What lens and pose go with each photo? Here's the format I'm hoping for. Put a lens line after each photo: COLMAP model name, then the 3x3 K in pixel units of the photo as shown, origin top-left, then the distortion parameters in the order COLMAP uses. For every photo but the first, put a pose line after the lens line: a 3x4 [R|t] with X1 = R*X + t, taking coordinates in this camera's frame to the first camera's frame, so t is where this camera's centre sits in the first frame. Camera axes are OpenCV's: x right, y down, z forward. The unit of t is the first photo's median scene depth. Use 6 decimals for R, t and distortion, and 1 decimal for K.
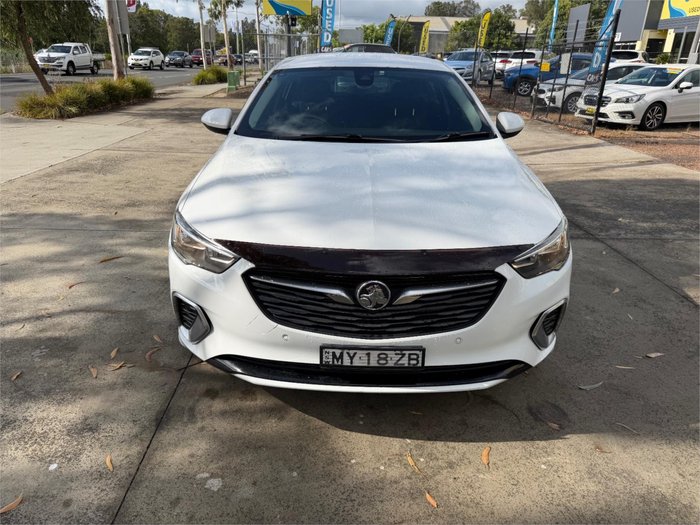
lens RADIAL K [[503.4, 0, 344.8], [0, 503.4, 246.7], [0, 0, 1]] dist [0.006170, -0.015032]
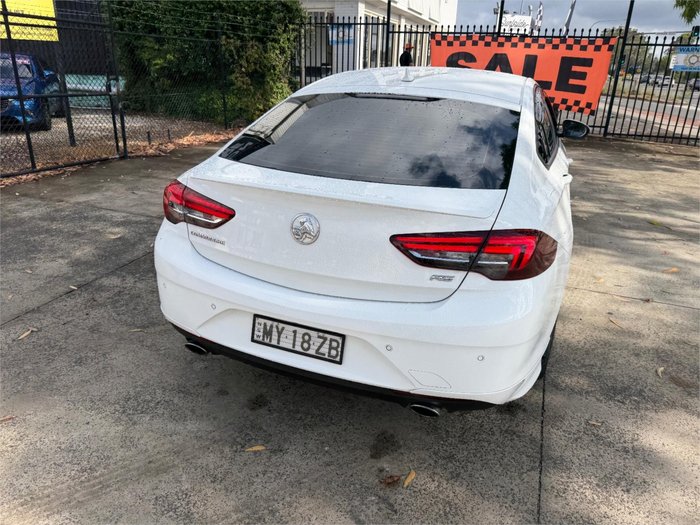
lens RADIAL K [[503.4, 0, 344.8], [0, 503.4, 246.7], [0, 0, 1]] dist [0.006170, -0.015032]
pose [[-0.930830, -0.171021, 0.322966, -0.322778], [0.076493, 0.772993, 0.629786, -1.573017], [-0.357357, 0.610928, -0.706444, 4.144508]]
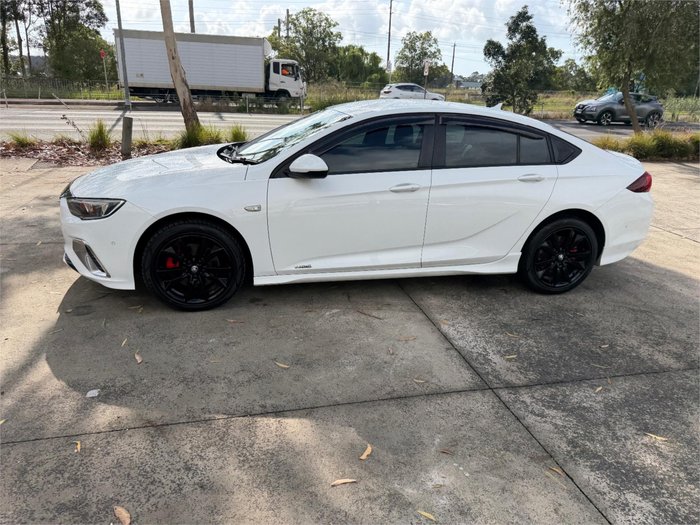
lens RADIAL K [[501.1, 0, 345.4], [0, 501.1, 249.1], [0, 0, 1]] dist [0.033064, -0.045418]
pose [[0.225774, 0.288932, -0.930346, 2.457095], [-0.368201, 0.909474, 0.193096, -0.567560], [0.901917, 0.298958, 0.311720, 1.444485]]
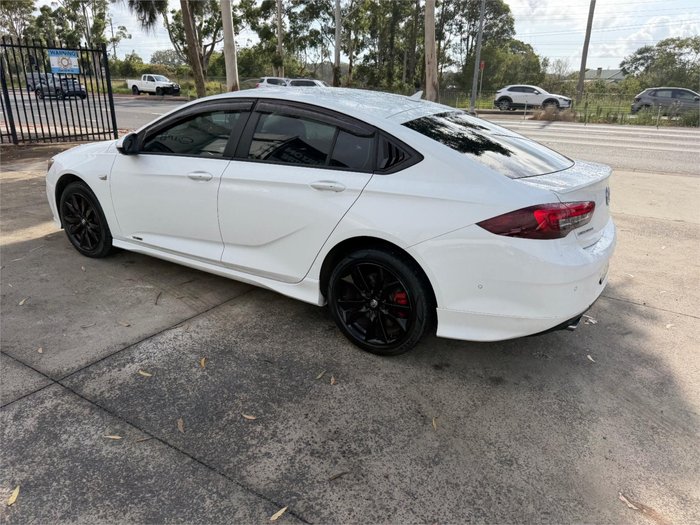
lens RADIAL K [[503.4, 0, 344.8], [0, 503.4, 246.7], [0, 0, 1]] dist [0.006170, -0.015032]
pose [[-0.526178, 0.230814, -0.818451, 1.900817], [-0.326272, 0.834001, 0.444959, -1.292708], [0.785292, 0.501165, -0.363525, 3.458884]]
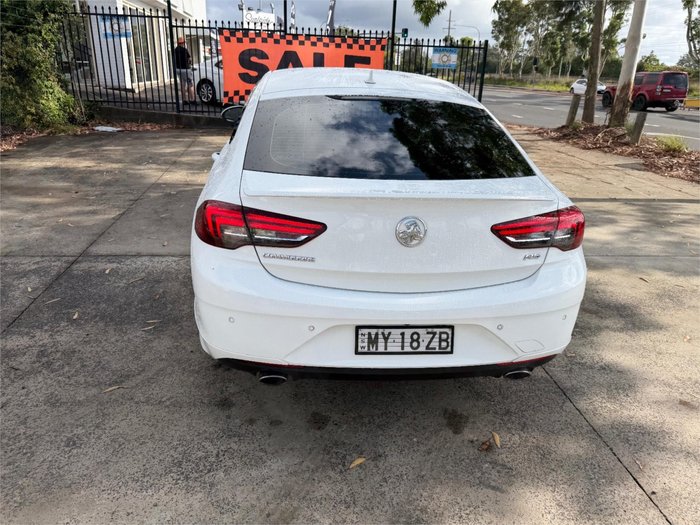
lens RADIAL K [[503.4, 0, 344.8], [0, 503.4, 246.7], [0, 0, 1]] dist [0.006170, -0.015032]
pose [[-0.992508, -0.018153, -0.120824, 0.339244], [-0.091154, 0.768503, 0.633320, -1.590961], [0.081357, 0.639589, -0.764400, 4.237649]]
